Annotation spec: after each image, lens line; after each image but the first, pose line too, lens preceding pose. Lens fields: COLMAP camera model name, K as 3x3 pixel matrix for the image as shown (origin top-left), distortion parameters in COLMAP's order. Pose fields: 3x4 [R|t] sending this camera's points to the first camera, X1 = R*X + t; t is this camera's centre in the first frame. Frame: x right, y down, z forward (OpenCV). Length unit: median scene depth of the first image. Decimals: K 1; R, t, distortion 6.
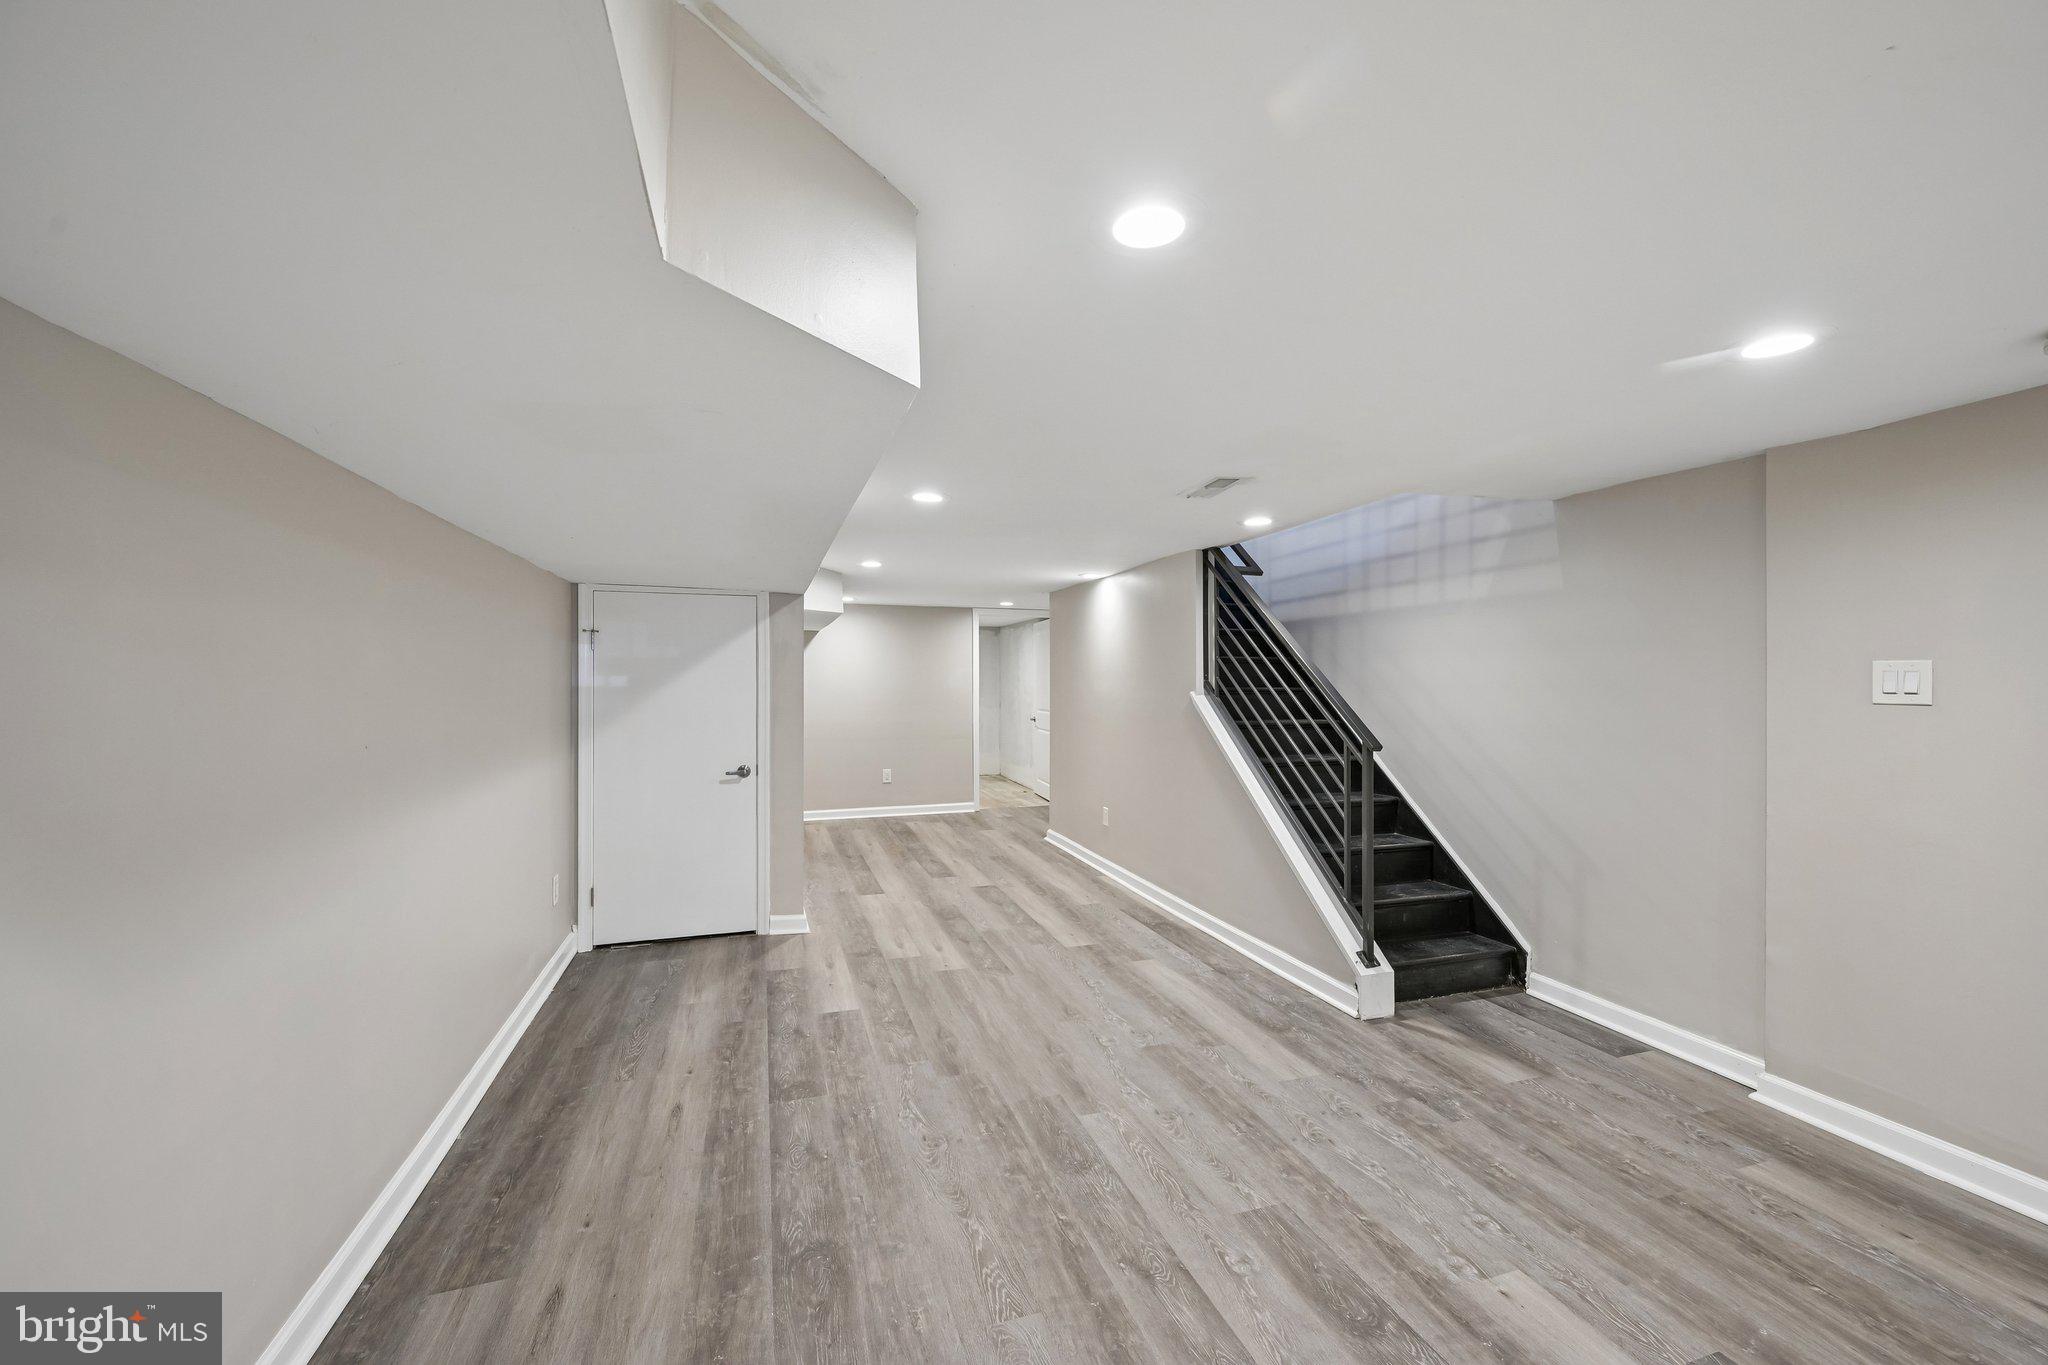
lens RADIAL K [[809.6, 0, 1025.4], [0, 809.6, 676.4], [0, 0, 1]] dist [0.000035, 0.001047]
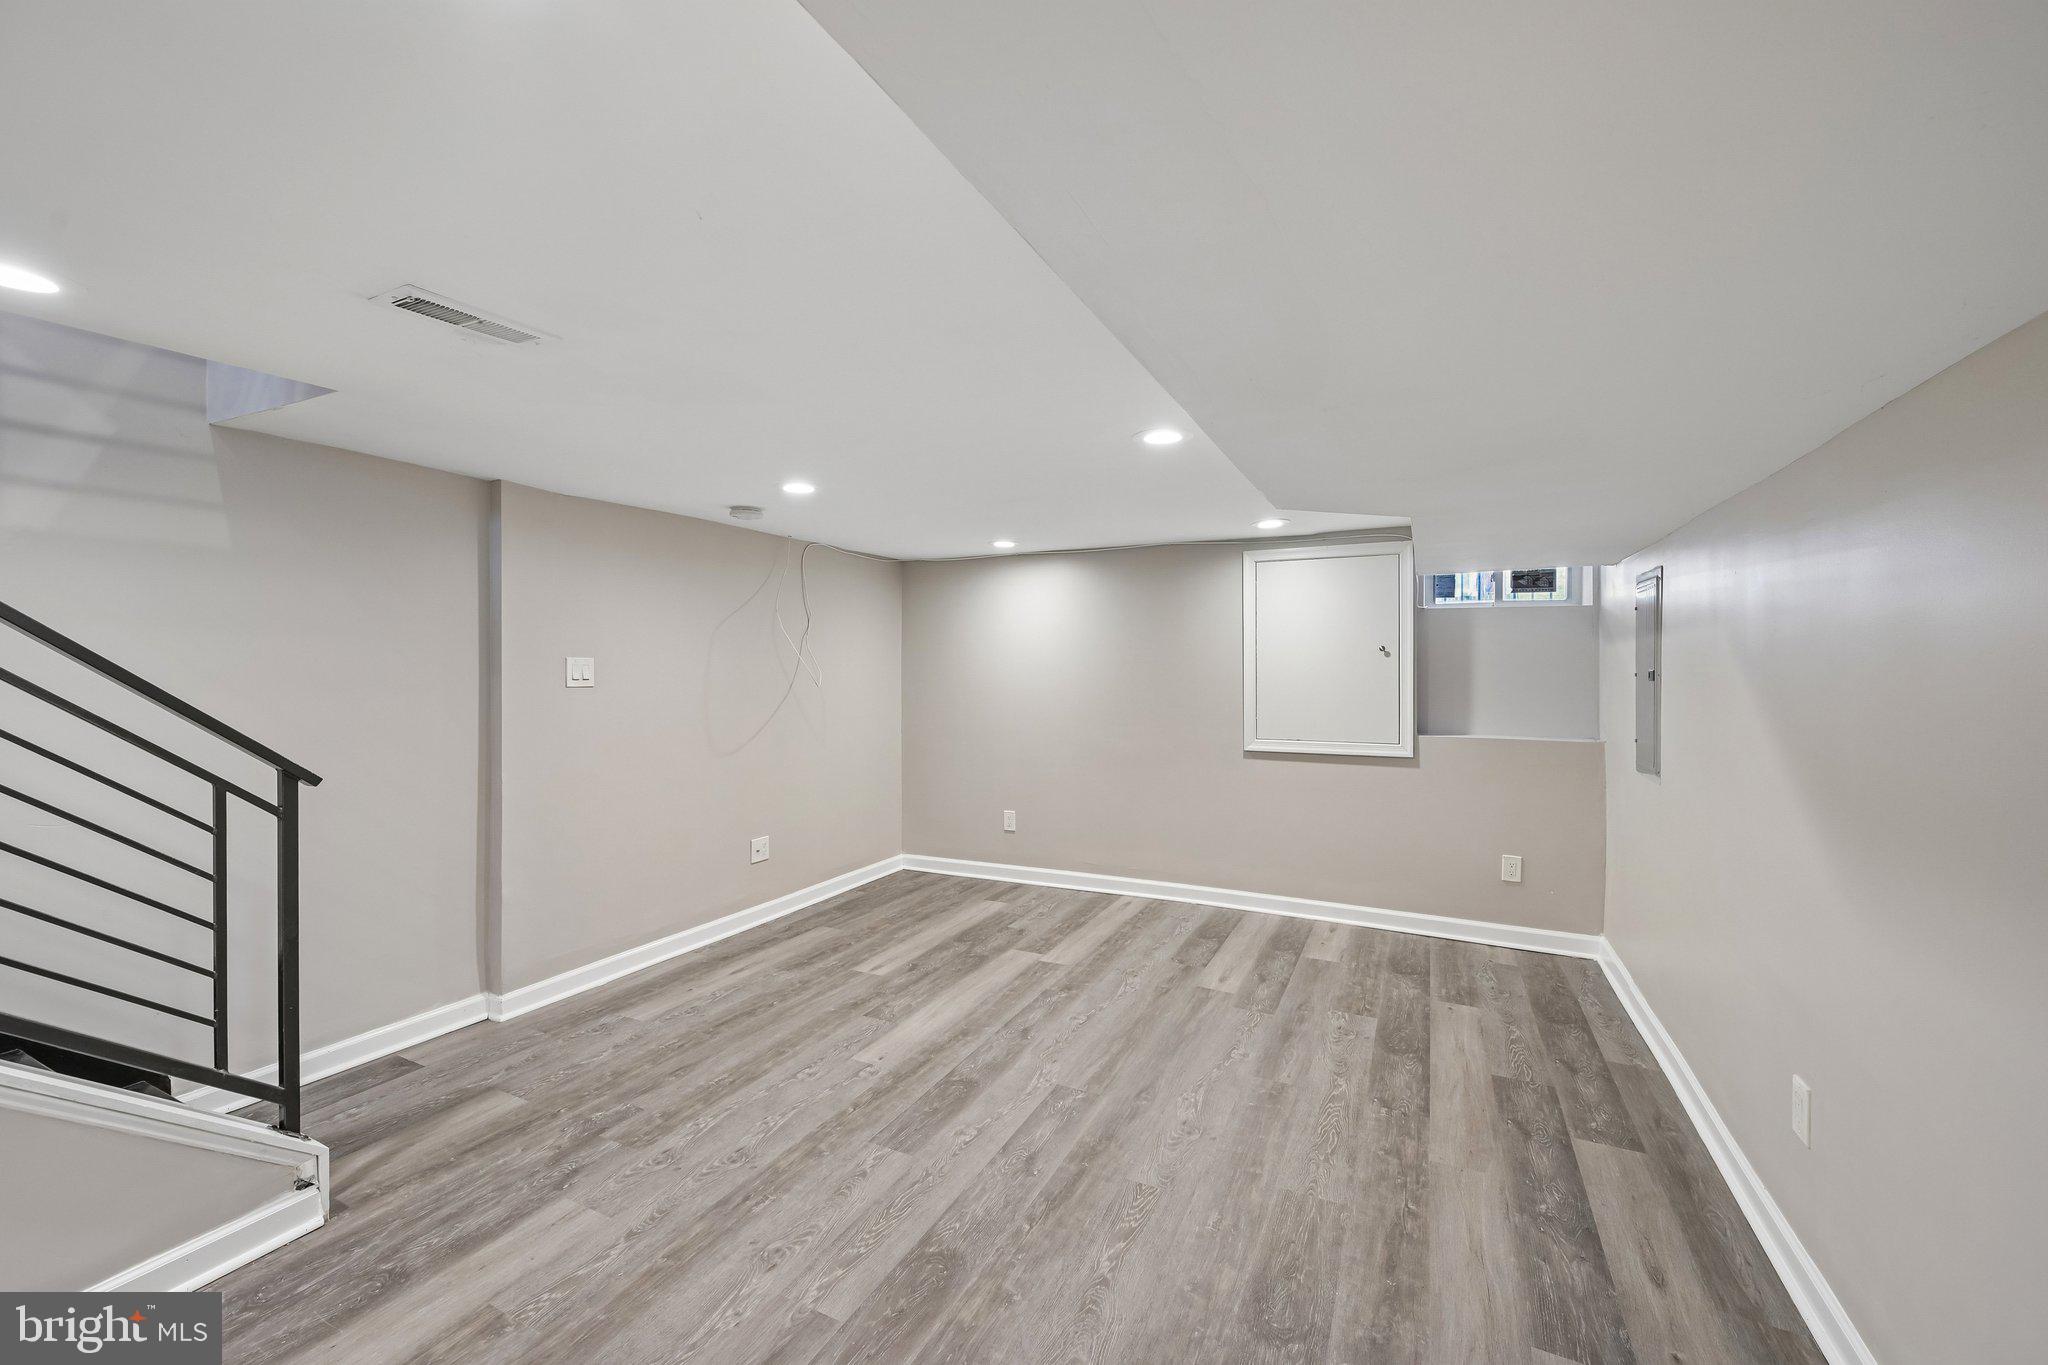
lens RADIAL K [[809.6, 0, 1024.3], [0, 809.6, 668.2], [0, 0, 1]] dist [0.000035, 0.001047]
pose [[-0.708425, 0.001511, 0.705785, -0.468093], [-0.002240, 0.999988, -0.004389, 0.003708], [-0.705783, -0.004691, -0.708413, 1.243758]]
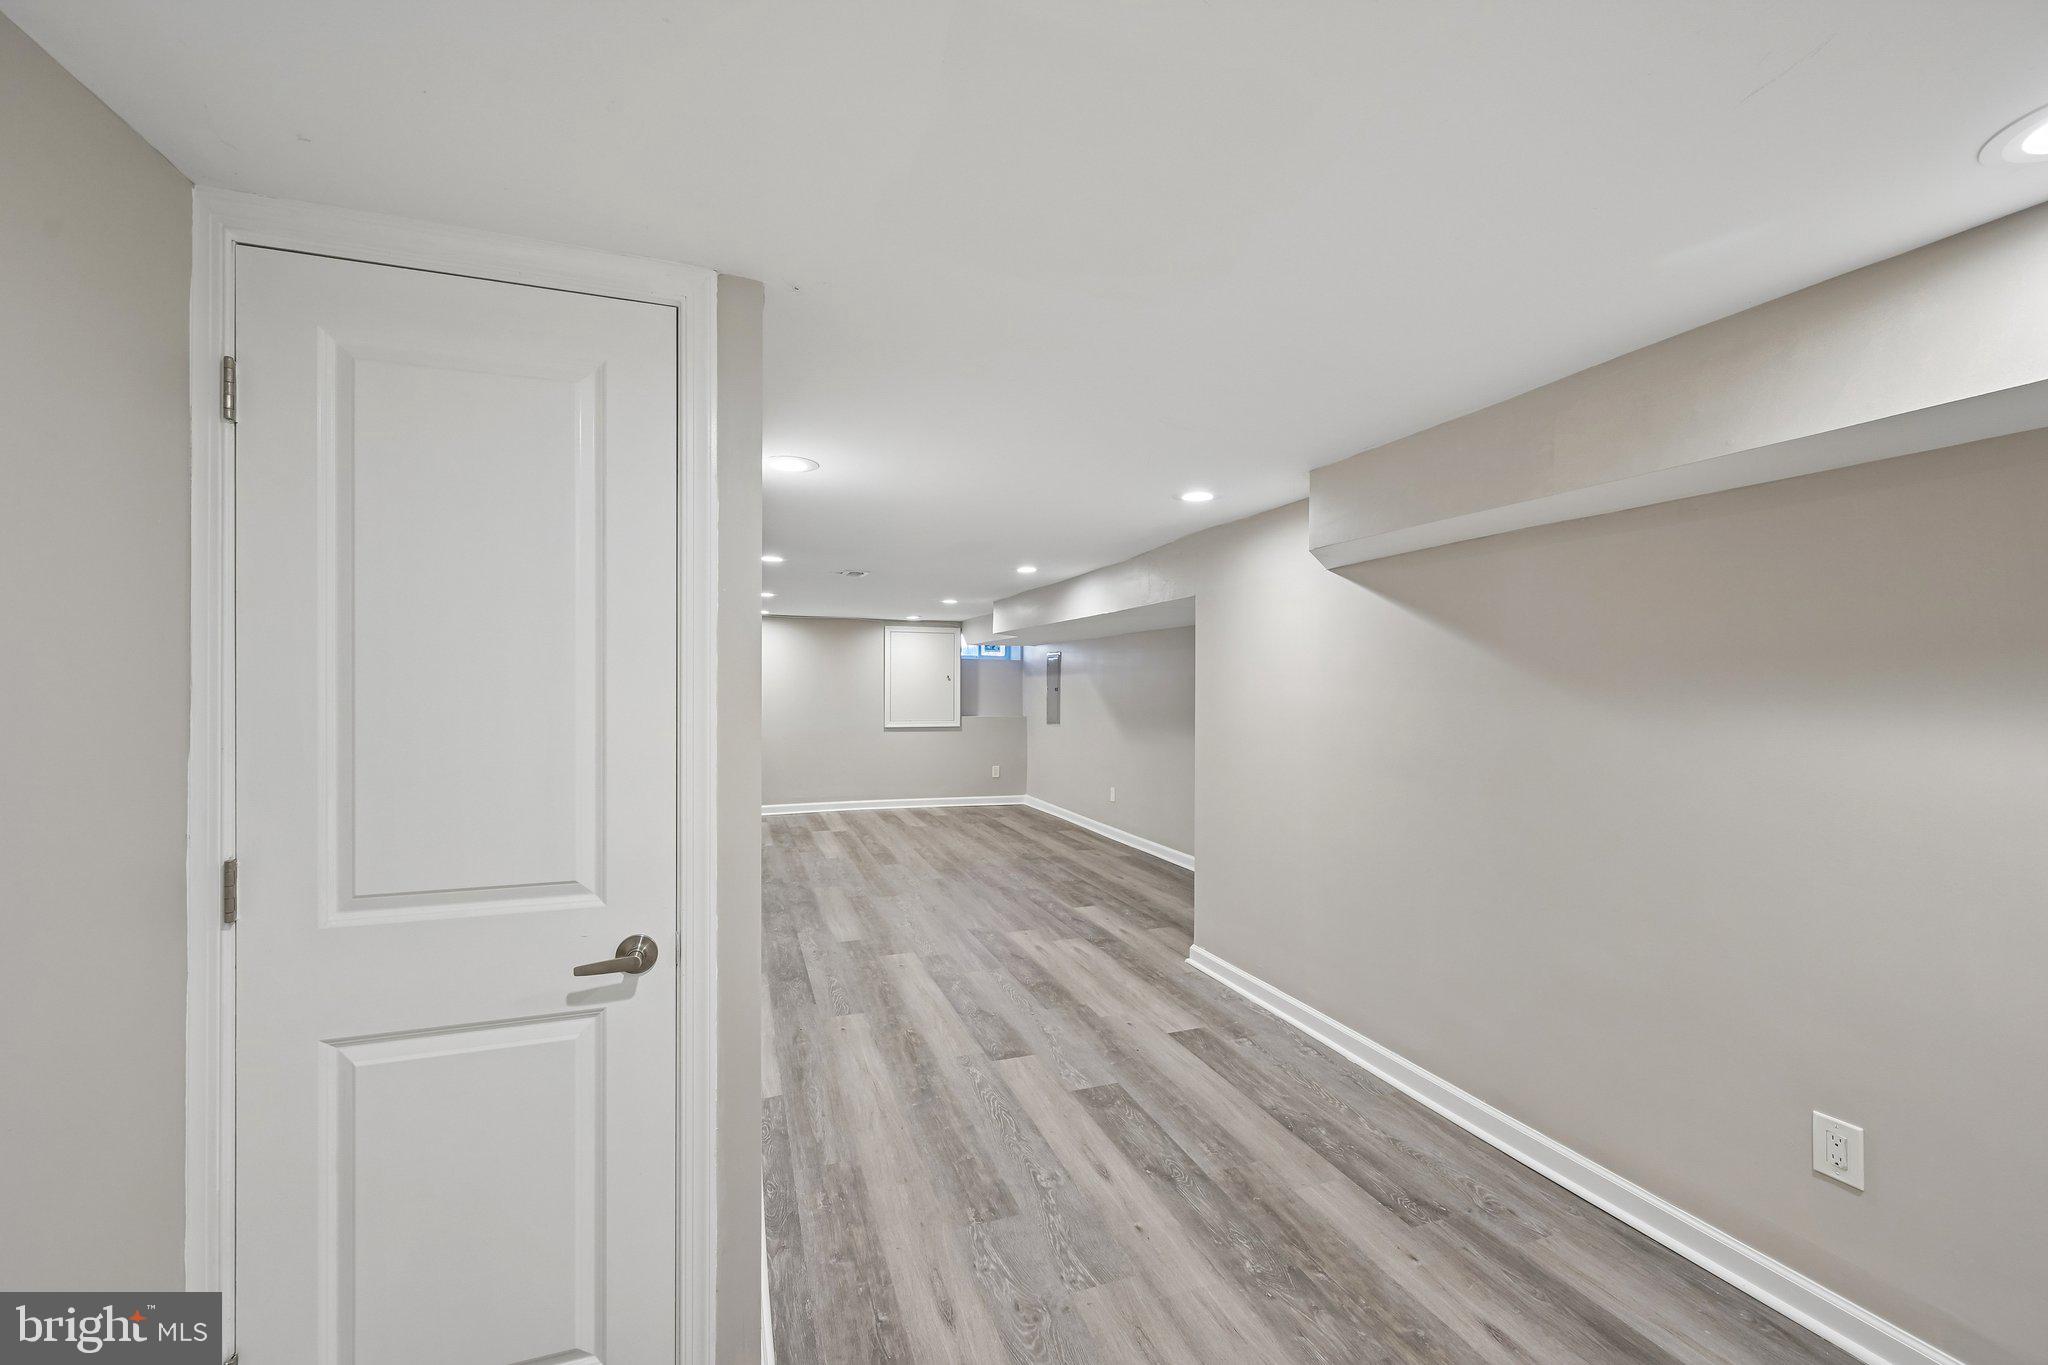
lens RADIAL K [[809.6, 0, 1026.6], [0, 809.6, 689.3], [0, 0, 1]] dist [0.000035, 0.001047]
pose [[-0.999450, -0.006395, -0.032543, -0.081307], [-0.006378, 0.999979, -0.000642, 0.009799], [0.032546, -0.000434, -0.999470, 2.986956]]
